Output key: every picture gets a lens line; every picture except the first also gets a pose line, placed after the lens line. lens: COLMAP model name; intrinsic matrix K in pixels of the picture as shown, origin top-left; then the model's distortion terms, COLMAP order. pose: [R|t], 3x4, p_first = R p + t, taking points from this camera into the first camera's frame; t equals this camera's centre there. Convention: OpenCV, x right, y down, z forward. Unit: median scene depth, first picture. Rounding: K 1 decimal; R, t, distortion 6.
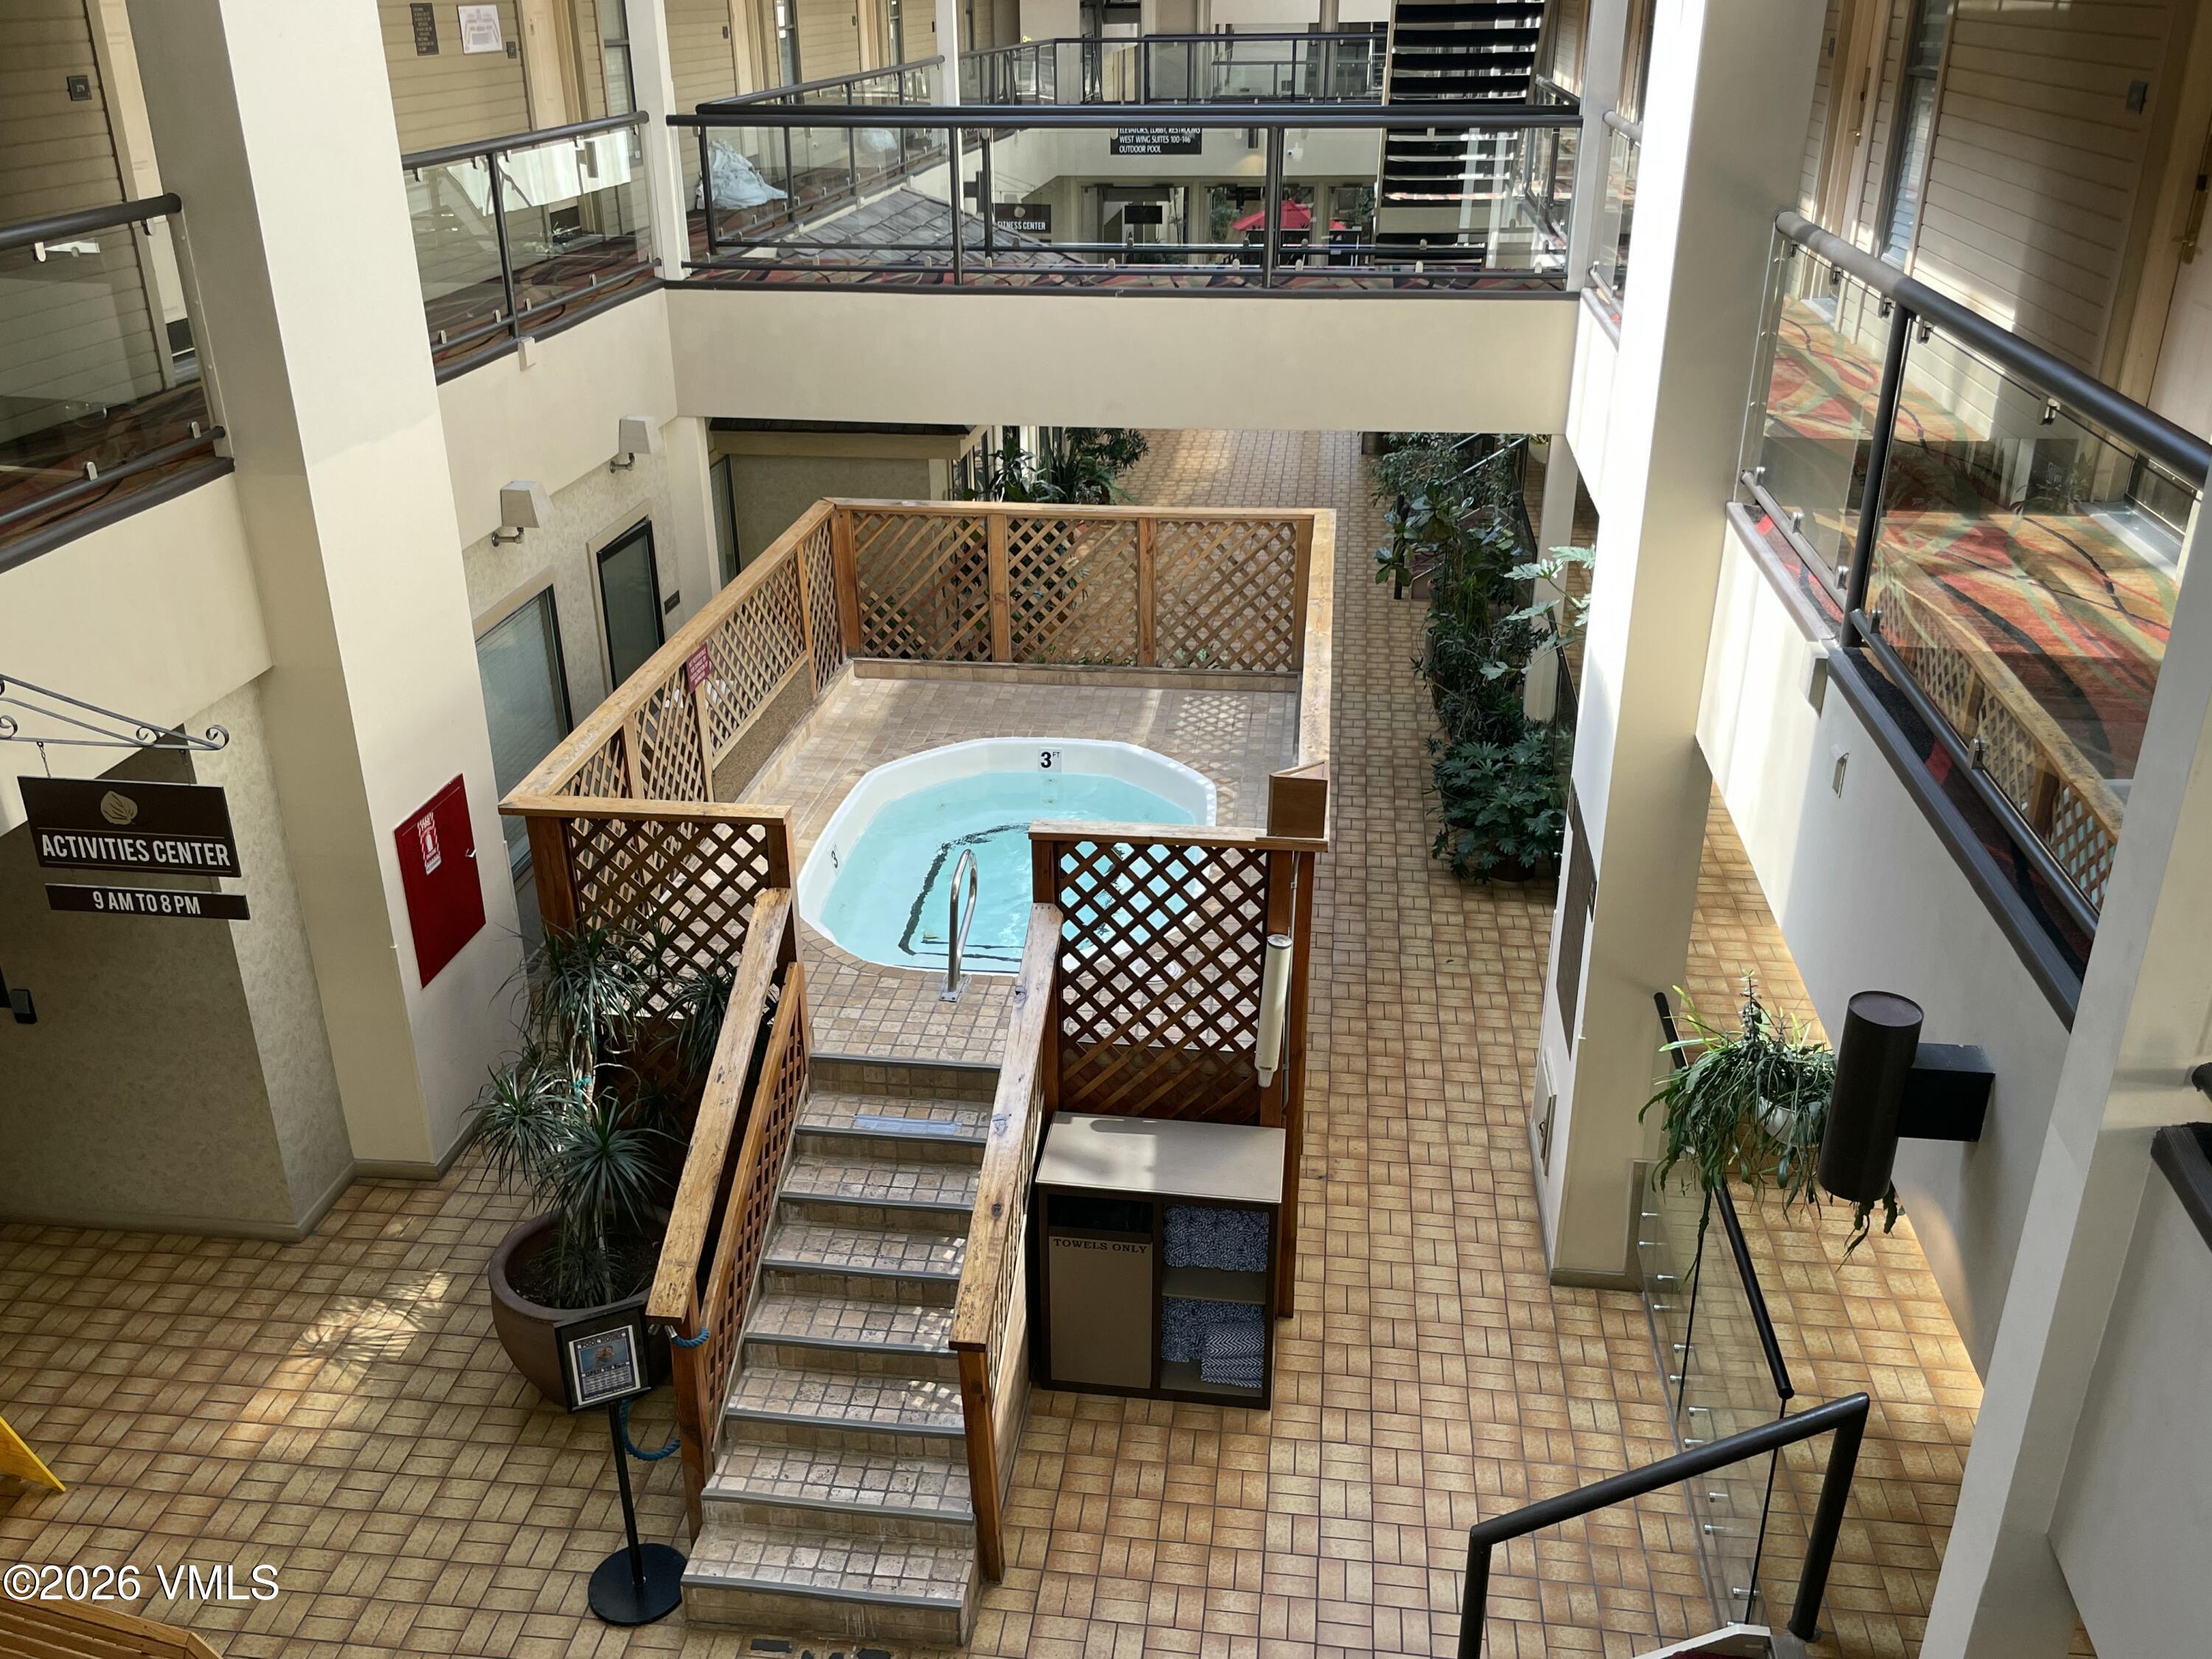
lens RADIAL K [[1876.3, 0, 1106.0], [0, 1876.3, 829.5], [0, 0, 1]] dist [0.077313, 0.000847]
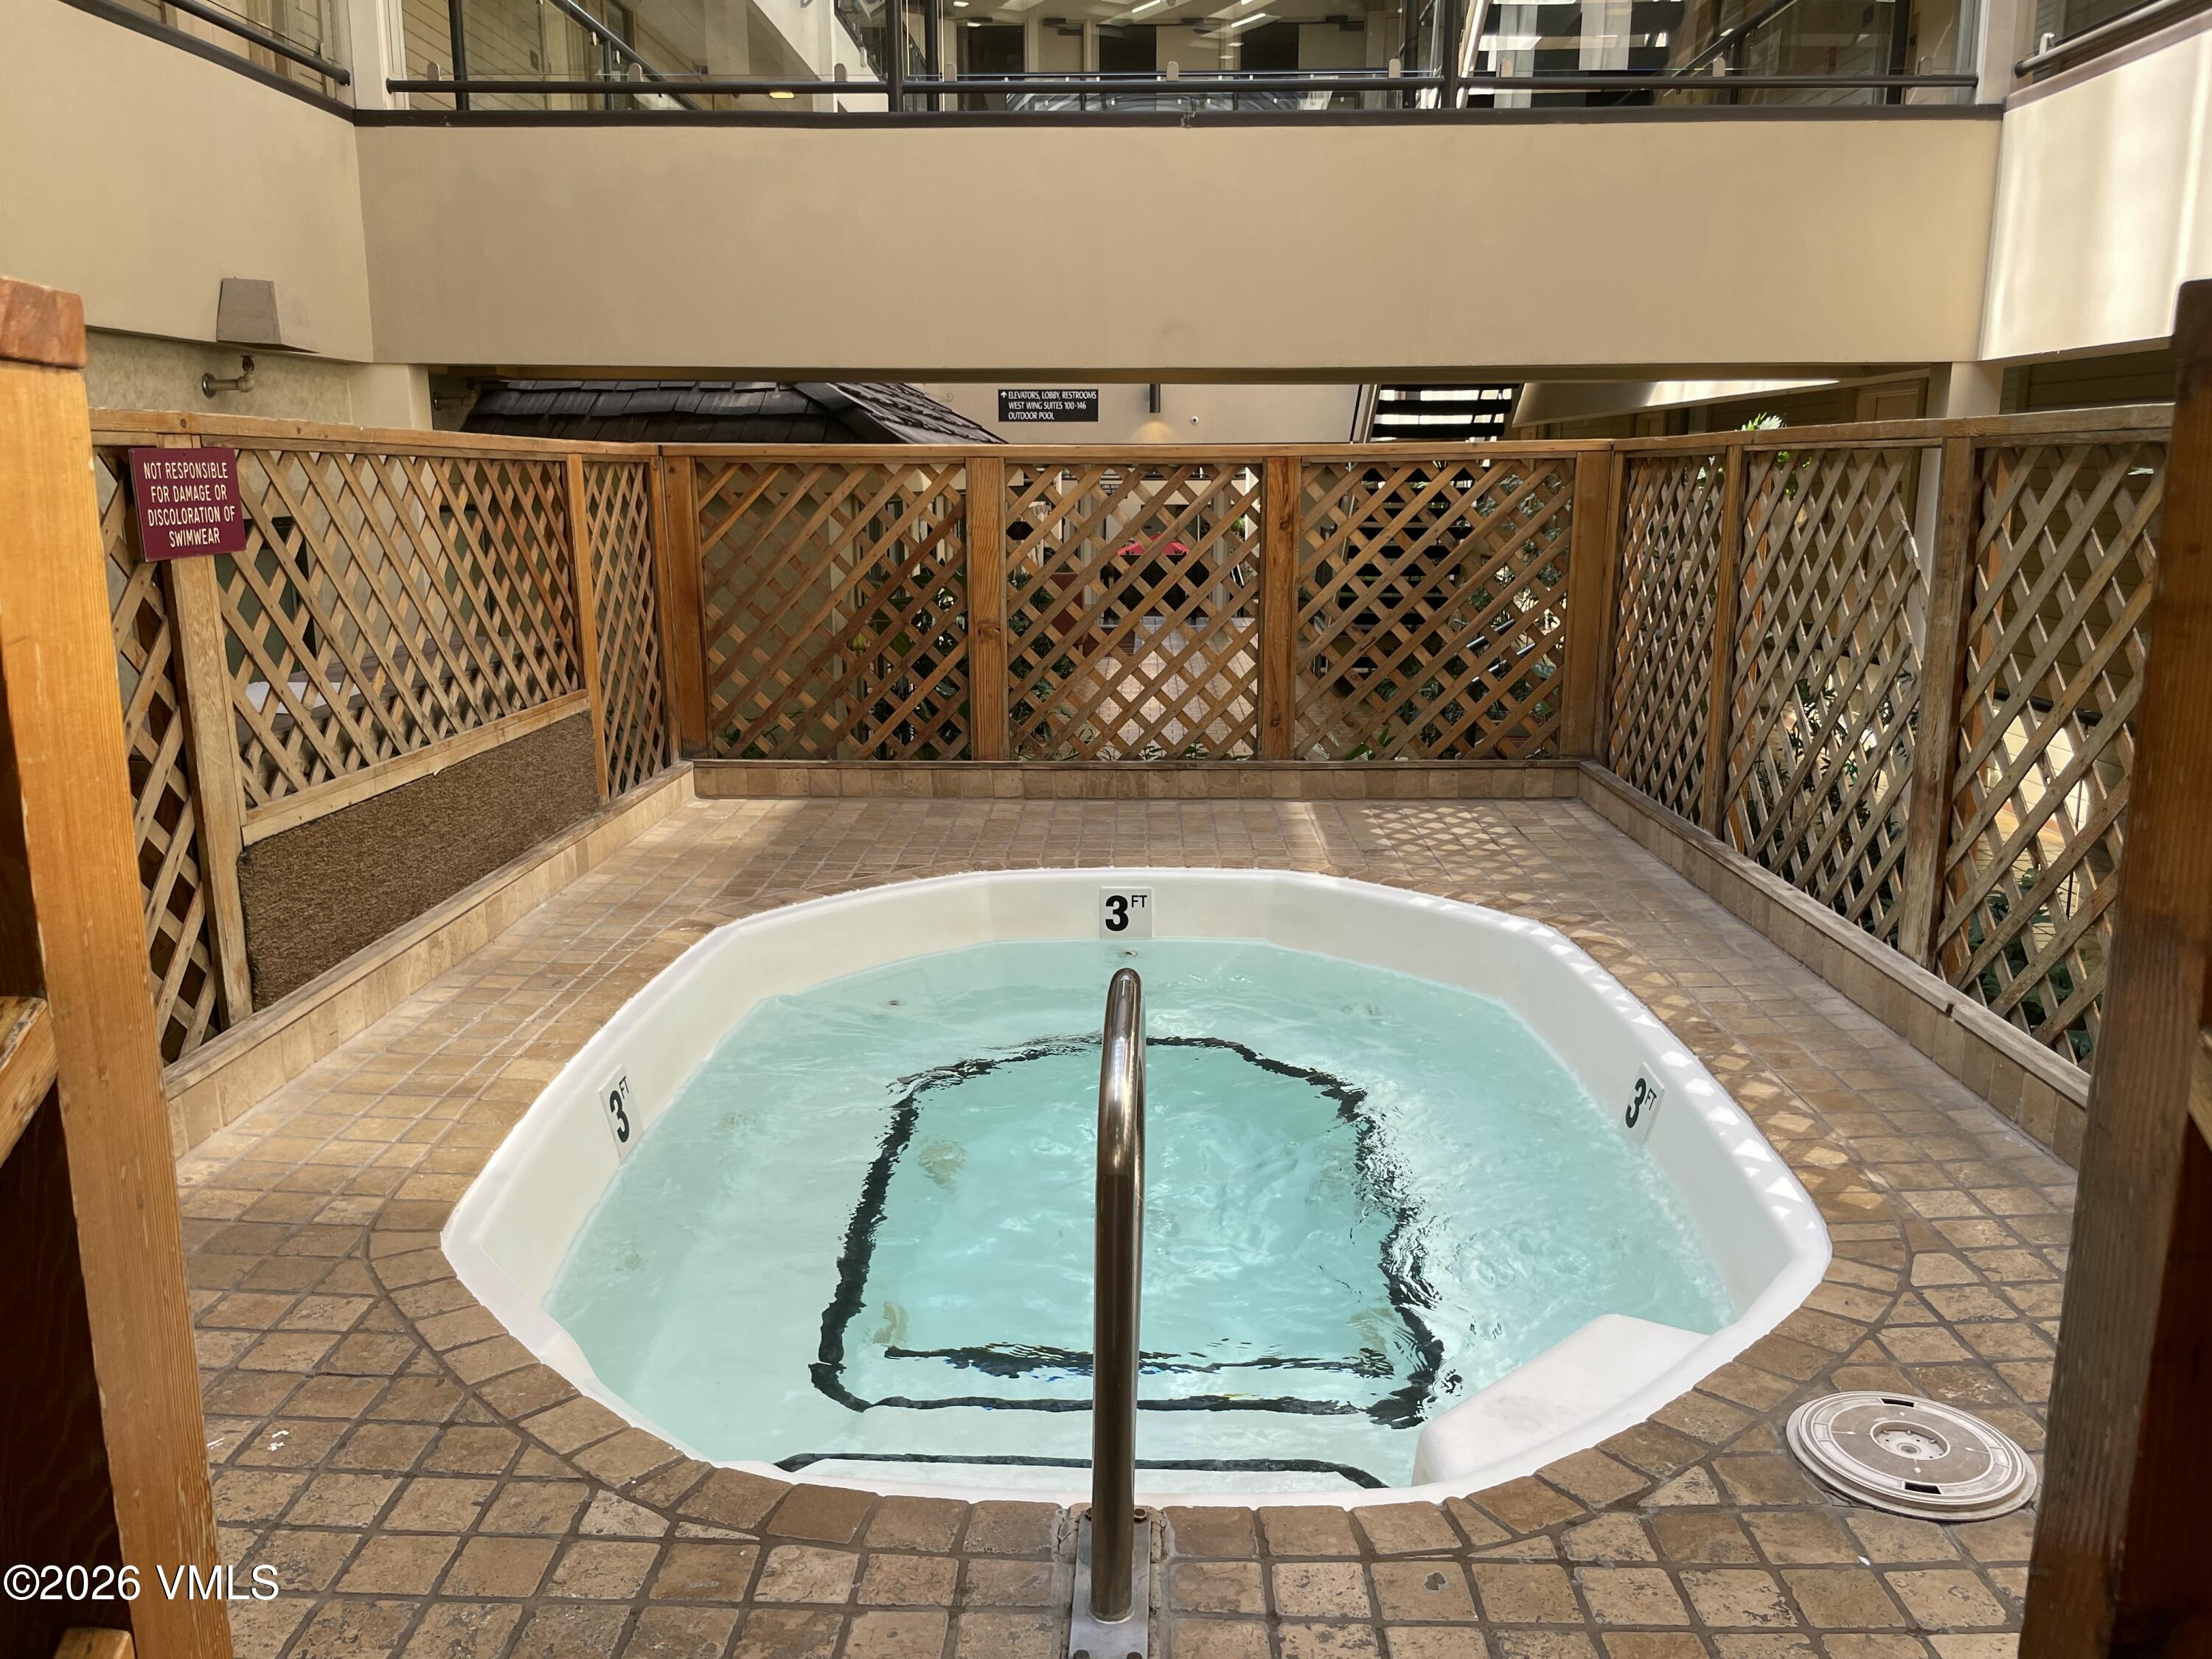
lens RADIAL K [[1695.2, 0, 1106.0], [0, 1695.2, 829.5], [0, 0, 1]] dist [0.095851, -0.138818]
pose [[0.995003, -0.014072, 0.098849, -0.070940], [0.034862, 0.976675, -0.211875, 0.028764], [-0.093562, 0.214262, 0.972285, 0.559115]]
